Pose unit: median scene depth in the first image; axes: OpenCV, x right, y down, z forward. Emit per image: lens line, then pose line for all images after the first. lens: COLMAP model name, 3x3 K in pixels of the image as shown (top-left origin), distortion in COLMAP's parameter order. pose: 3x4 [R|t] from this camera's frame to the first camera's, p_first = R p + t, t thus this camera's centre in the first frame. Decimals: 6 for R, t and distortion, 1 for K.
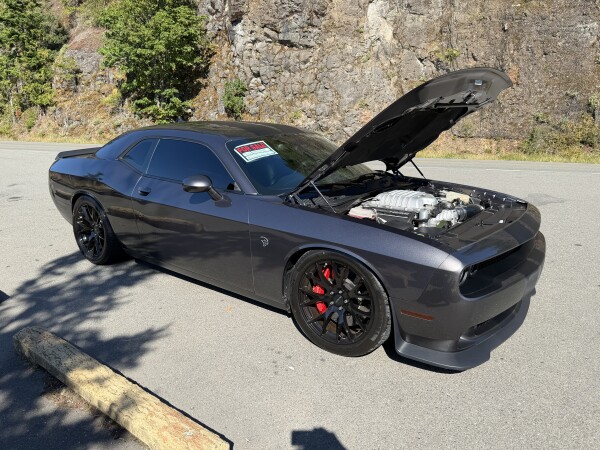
lens RADIAL K [[458.4, 0, 300.0], [0, 458.4, 225.0], [0, 0, 1]] dist [-0.007811, -0.003568]
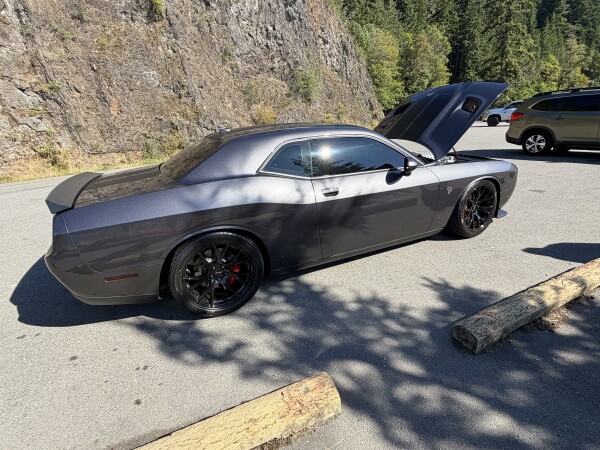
lens RADIAL K [[295.8, 0, 300.0], [0, 295.8, 225.0], [0, 0, 1]] dist [0.001469, -0.000568]
pose [[0.440084, -0.324023, 0.837458, -0.157318], [0.276516, 0.936207, 0.216922, -0.028178], [-0.854322, 0.136106, 0.501607, 0.124858]]
